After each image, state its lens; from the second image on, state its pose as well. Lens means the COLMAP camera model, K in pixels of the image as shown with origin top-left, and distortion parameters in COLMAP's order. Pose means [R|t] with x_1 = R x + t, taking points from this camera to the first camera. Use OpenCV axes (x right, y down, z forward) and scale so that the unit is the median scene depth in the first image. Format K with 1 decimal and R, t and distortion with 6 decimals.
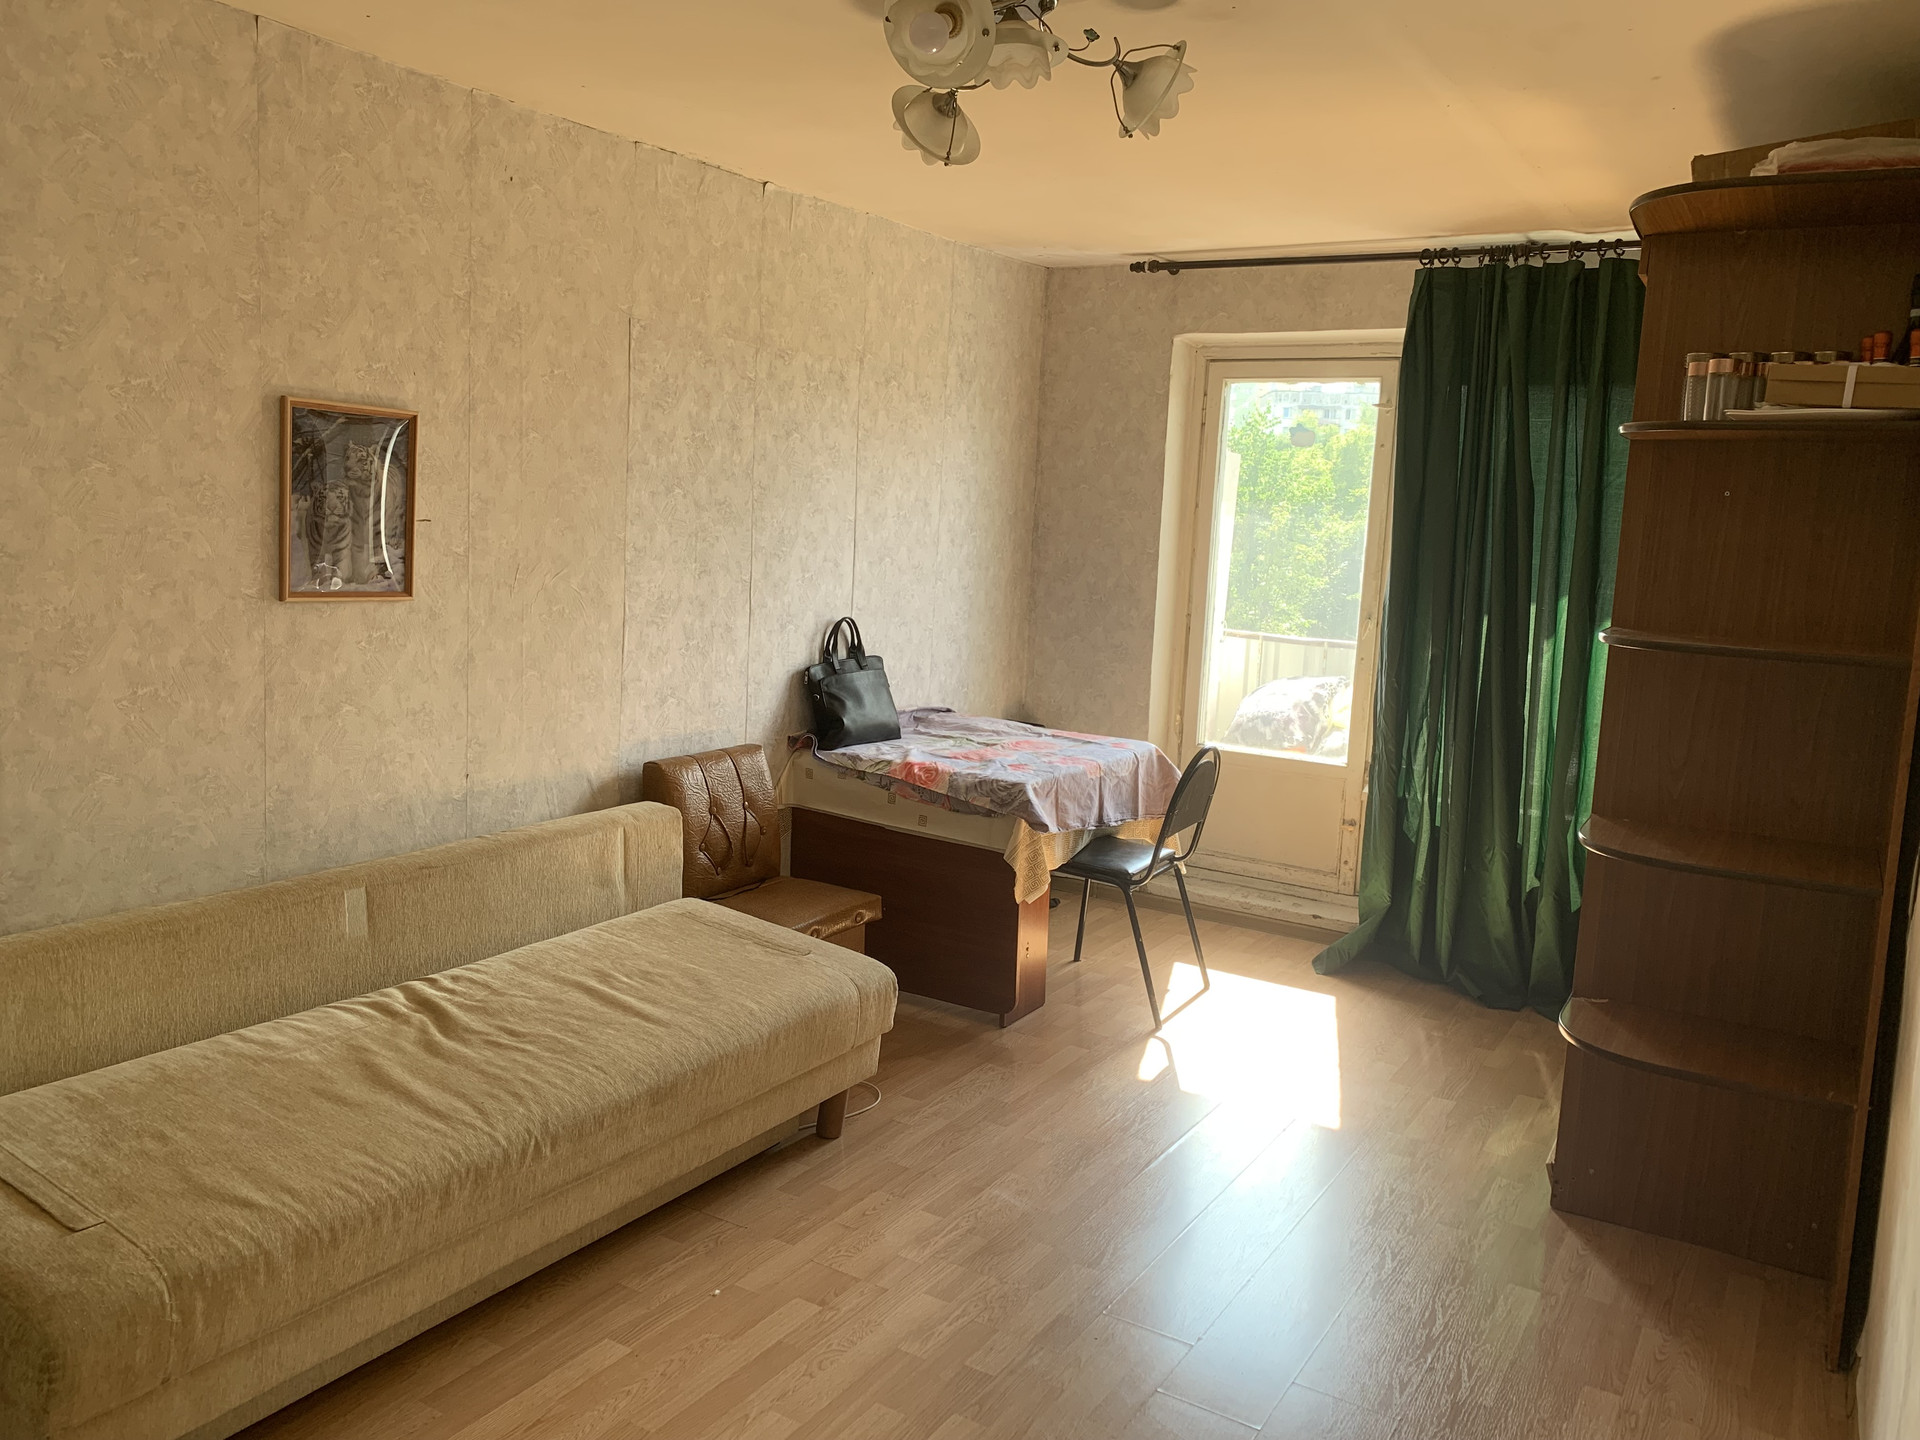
lens RADIAL K [[1455.2, 0, 954.0], [0, 1455.2, 692.9], [0, 0, 1]] dist [0.018069, -0.013482]
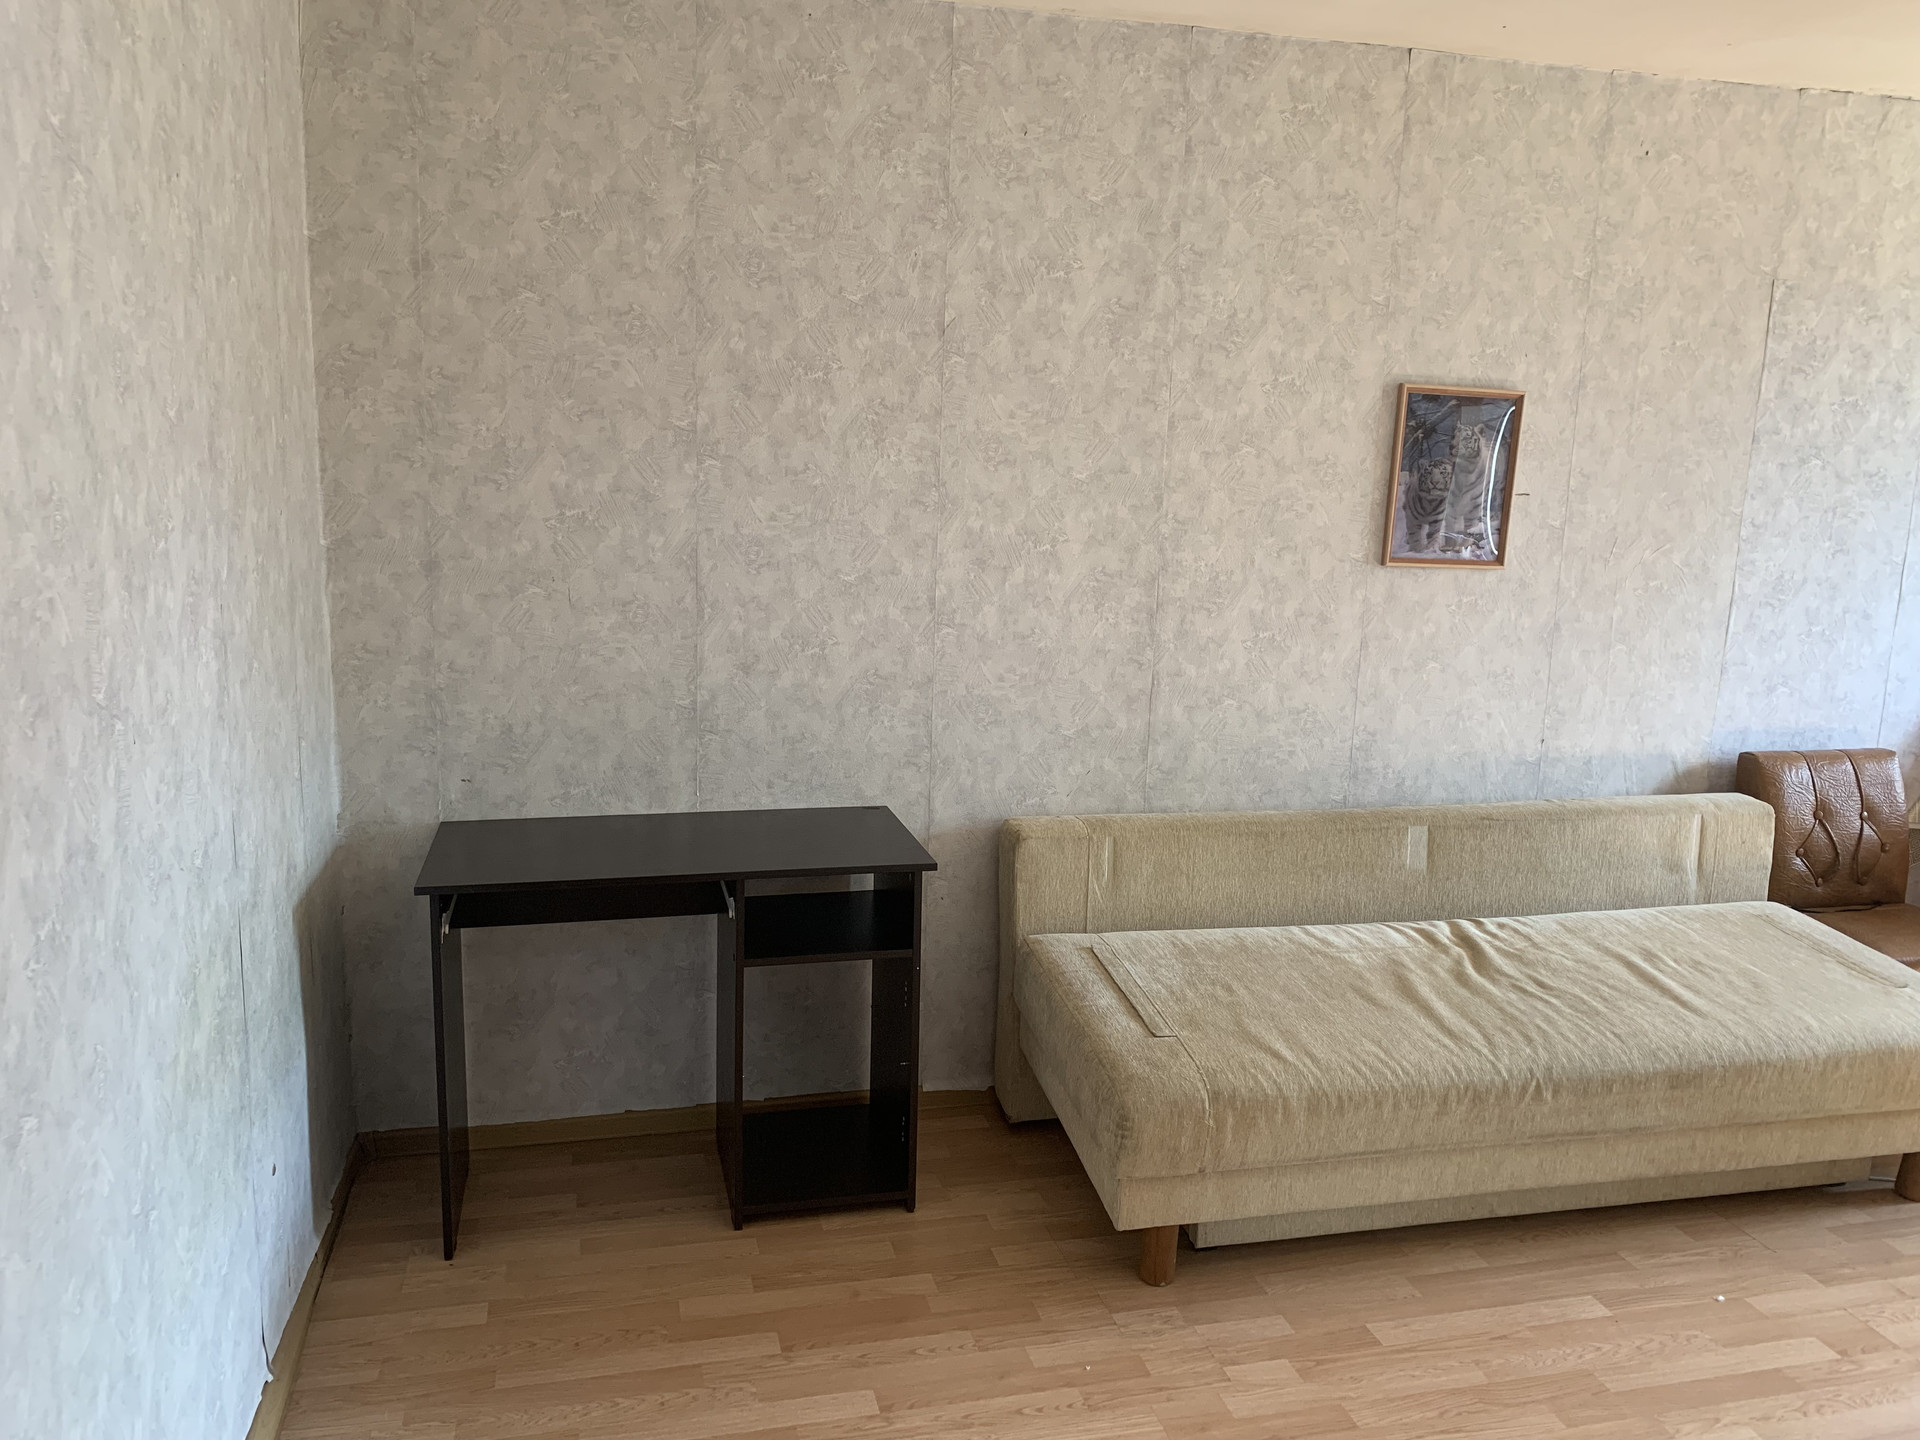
lens RADIAL K [[1453.2, 0, 963.1], [0, 1453.2, 693.4], [0, 0, 1]] dist [0.030338, -0.038028]
pose [[0.716233, 0.091427, -0.691846, 0.097119], [-0.084903, 0.995433, 0.043650, 0.014316], [0.692677, 0.027476, 0.720725, -0.041190]]
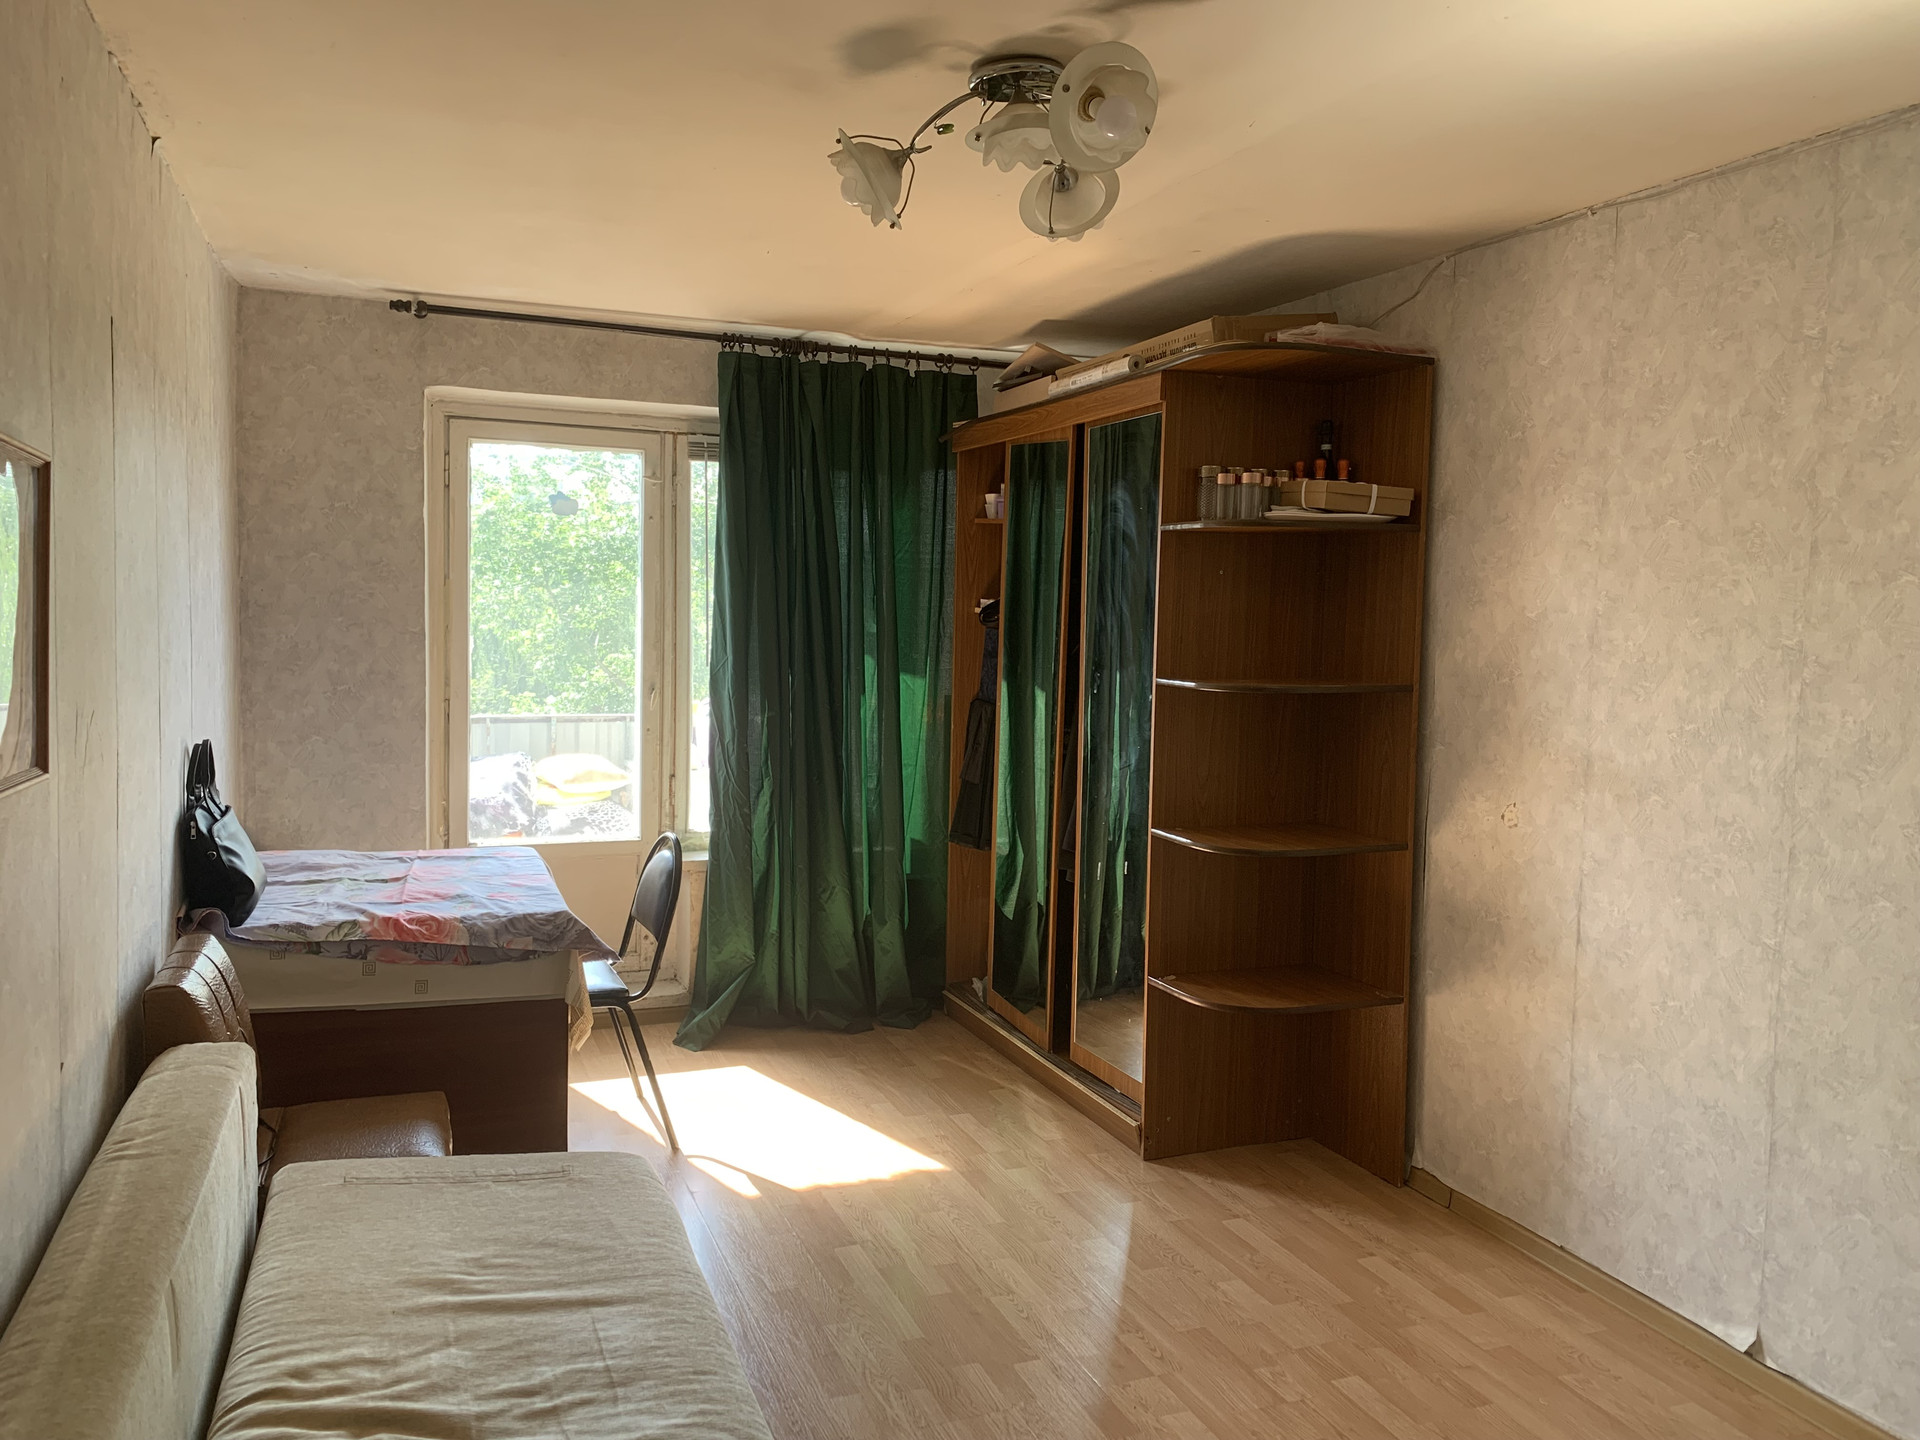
lens RADIAL K [[1476.4, 0, 957.1], [0, 1476.4, 677.1], [0, 0, 1]] dist [0.036284, -0.002797]
pose [[0.594225, -0.071323, 0.801131, -0.664045], [0.107662, 0.994150, 0.008651, -0.074418], [-0.797061, 0.081111, 0.598427, 0.374093]]
